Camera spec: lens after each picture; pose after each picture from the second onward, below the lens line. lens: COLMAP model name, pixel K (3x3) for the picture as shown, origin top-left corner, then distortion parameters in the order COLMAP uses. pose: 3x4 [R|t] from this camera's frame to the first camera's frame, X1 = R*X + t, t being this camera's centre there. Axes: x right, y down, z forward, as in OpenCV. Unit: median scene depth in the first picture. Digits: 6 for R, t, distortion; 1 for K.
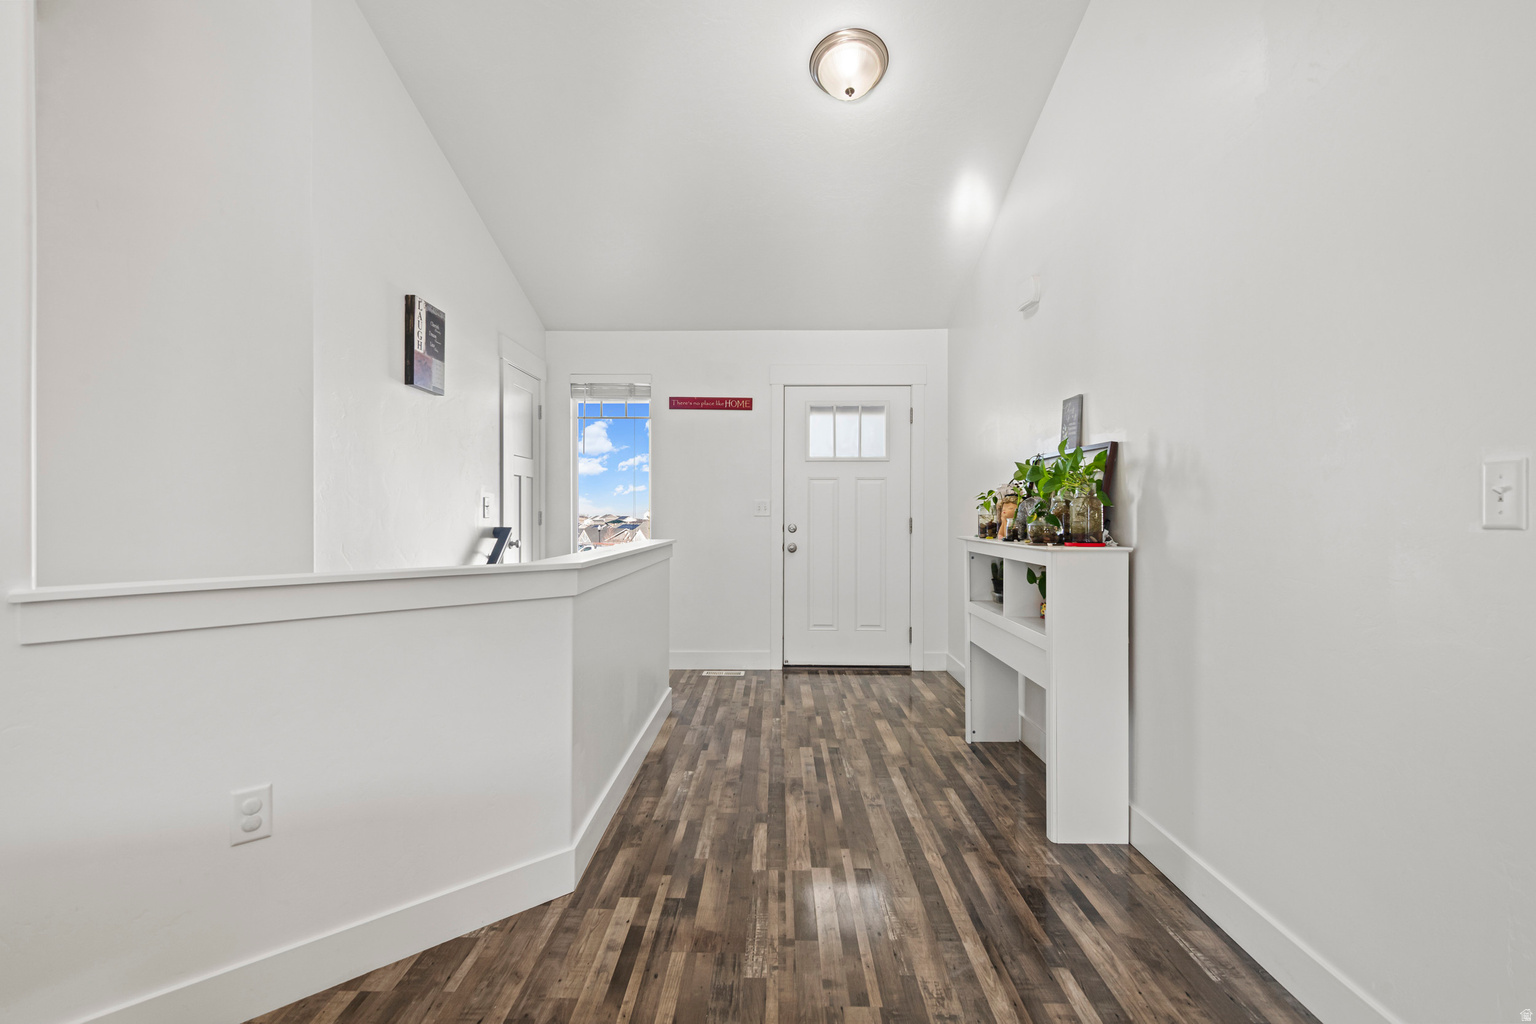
lens RADIAL K [[763.8, 0, 768.6], [0, 763.8, 520.5], [0, 0, 1]] dist [0.022565, -0.010120]
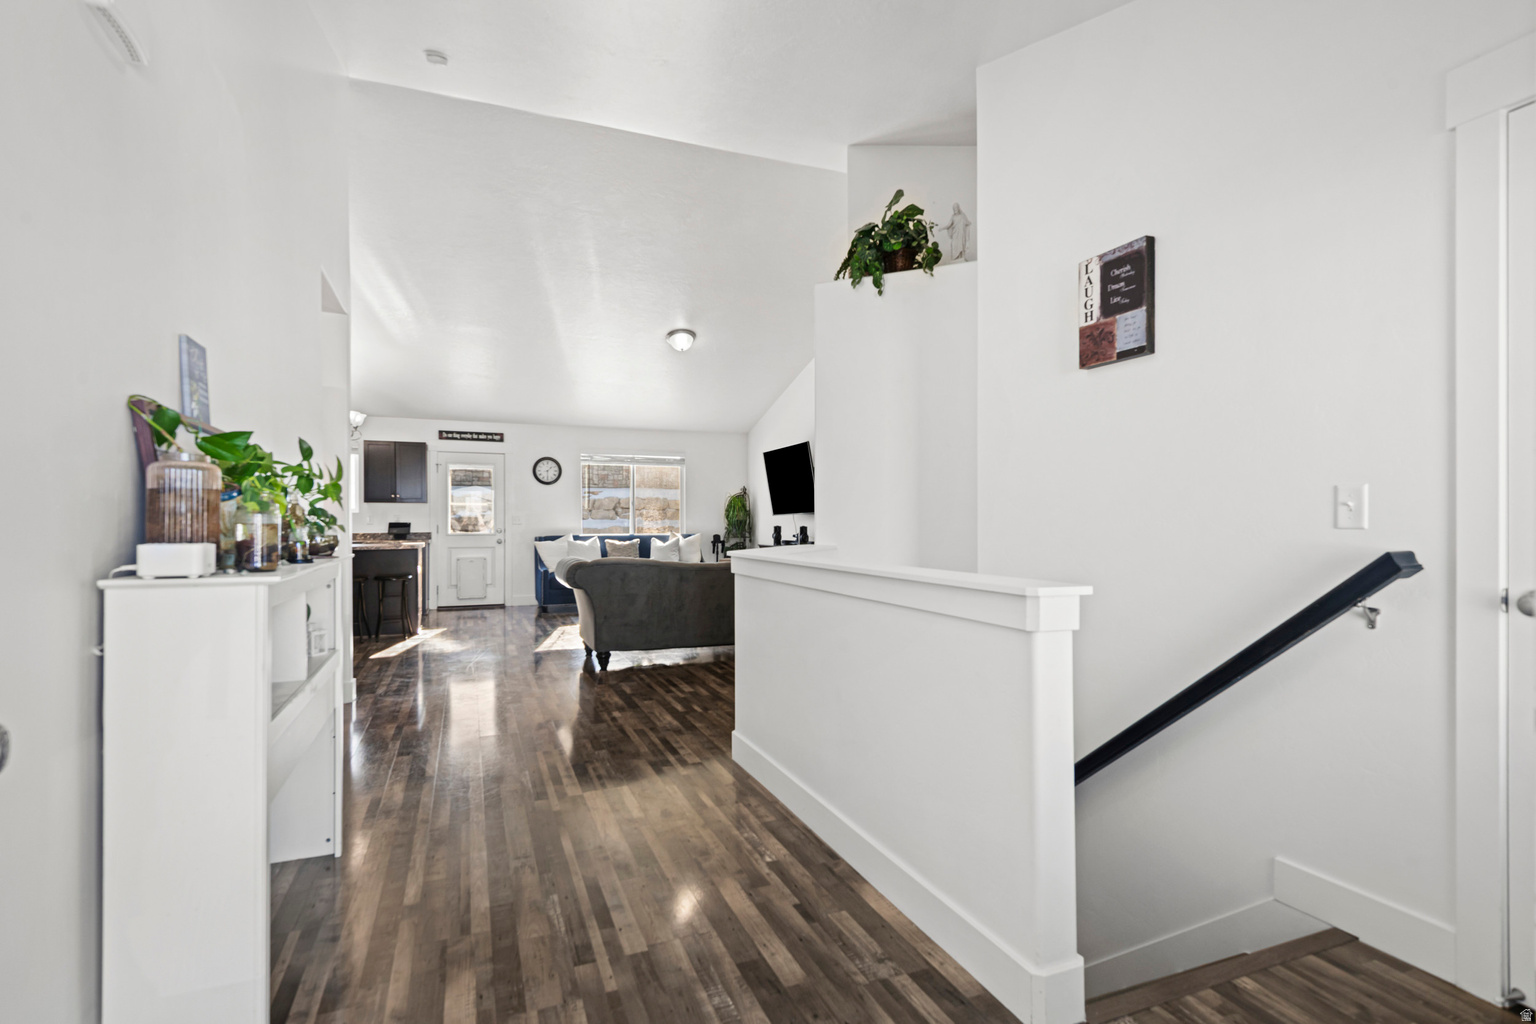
lens RADIAL K [[763.8, 0, 769.3], [0, 763.8, 510.2], [0, 0, 1]] dist [0.022565, -0.010120]
pose [[-0.926773, -0.001709, -0.375617, 0.181455], [-0.000329, 0.999993, -0.003740, -0.016429], [0.375621, -0.003342, -0.926767, 1.676323]]
